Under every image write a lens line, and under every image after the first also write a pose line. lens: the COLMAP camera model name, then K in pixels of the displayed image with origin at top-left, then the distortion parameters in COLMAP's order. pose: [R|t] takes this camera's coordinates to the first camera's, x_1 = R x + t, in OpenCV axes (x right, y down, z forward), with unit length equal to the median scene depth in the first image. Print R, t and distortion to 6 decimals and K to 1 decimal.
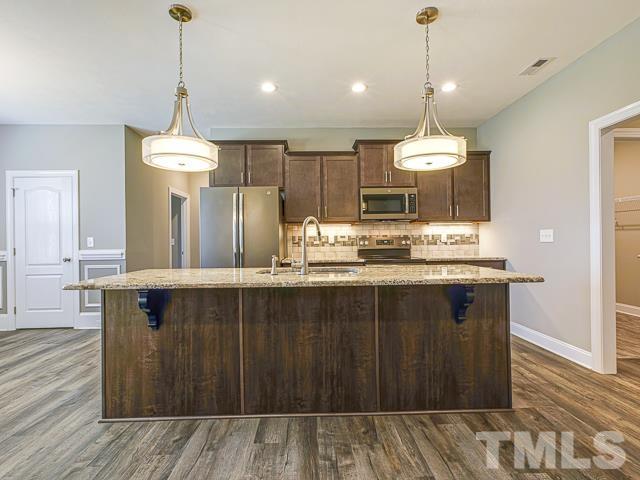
lens RADIAL K [[316.3, 0, 334.1], [0, 316.3, 241.4], [0, 0, 1]] dist [-0.000903, 0.001668]
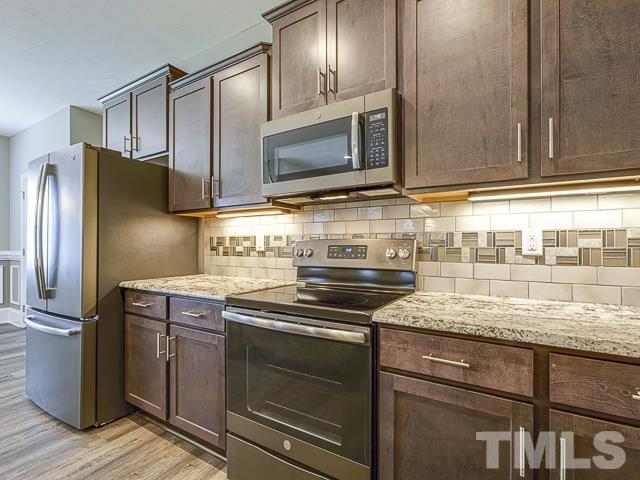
lens RADIAL K [[316.3, 0, 320.8], [0, 316.3, 240.8], [0, 0, 1]] dist [-0.000903, 0.001668]
pose [[0.822170, 0.005412, -0.569216, 0.390102], [-0.008808, 0.999956, -0.003215, -0.009908], [0.569174, 0.007657, 0.822182, 0.692515]]
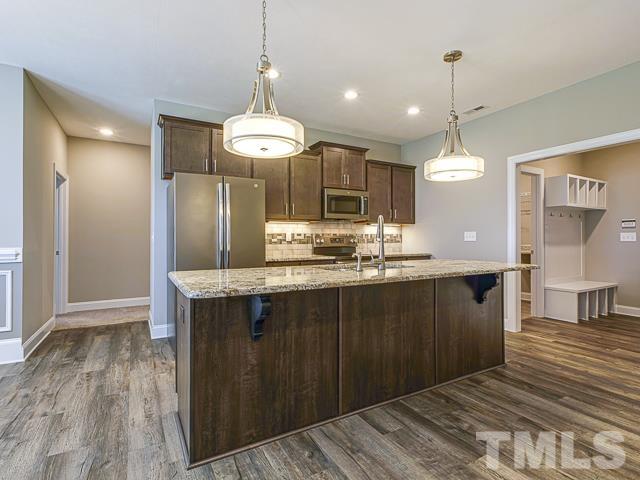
lens RADIAL K [[316.3, 0, 324.2], [0, 316.3, 239.8], [0, 0, 1]] dist [-0.000903, 0.001668]
pose [[0.887726, 0.008984, 0.460284, -0.395368], [-0.008577, 0.999959, -0.002976, 0.004495], [-0.460292, -0.001306, 0.887767, 0.078091]]
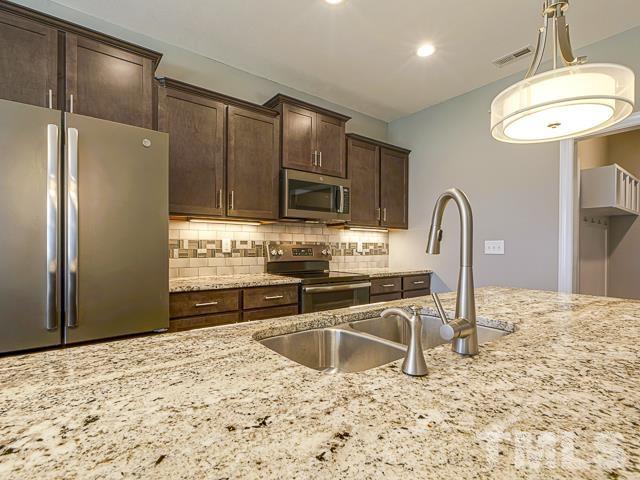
lens RADIAL K [[316.3, 0, 318.5], [0, 316.3, 251.3], [0, 0, 1]] dist [-0.000903, 0.001668]
pose [[0.827489, 0.009882, 0.561395, -0.225132], [-0.016363, 0.999845, 0.006519, -0.003108], [-0.561244, -0.014580, 0.827522, 0.417985]]
